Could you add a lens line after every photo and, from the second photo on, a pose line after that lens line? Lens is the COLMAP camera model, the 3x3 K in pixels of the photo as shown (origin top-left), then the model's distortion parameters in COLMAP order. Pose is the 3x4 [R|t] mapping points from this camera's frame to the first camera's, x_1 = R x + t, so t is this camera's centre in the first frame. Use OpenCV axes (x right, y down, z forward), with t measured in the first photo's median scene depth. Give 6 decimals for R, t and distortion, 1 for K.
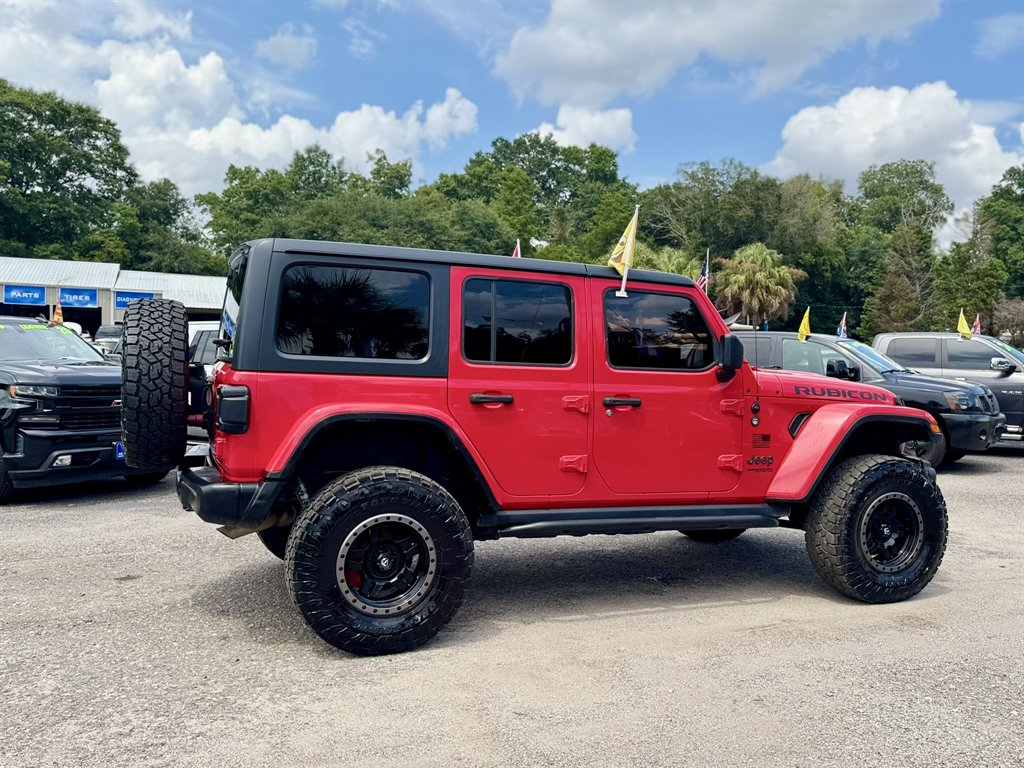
lens RADIAL K [[922.5, 0, 514.8], [0, 922.5, 403.9], [0, 0, 1]] dist [0.134850, -0.224169]
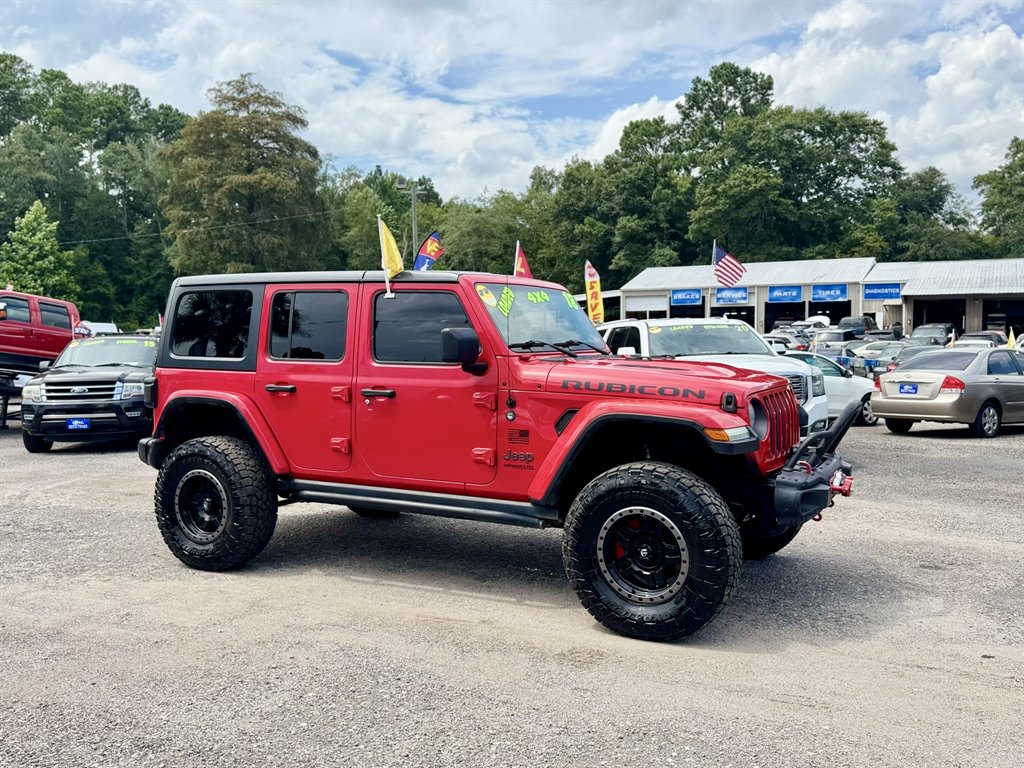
lens RADIAL K [[893.9, 0, 513.4], [0, 893.9, 412.5], [0, 0, 1]] dist [0.037128, -0.013303]
pose [[0.635501, 0.039197, -0.771105, 0.108854], [-0.019888, 0.999210, 0.034401, -0.001978], [0.771844, -0.006526, 0.635778, 0.045983]]
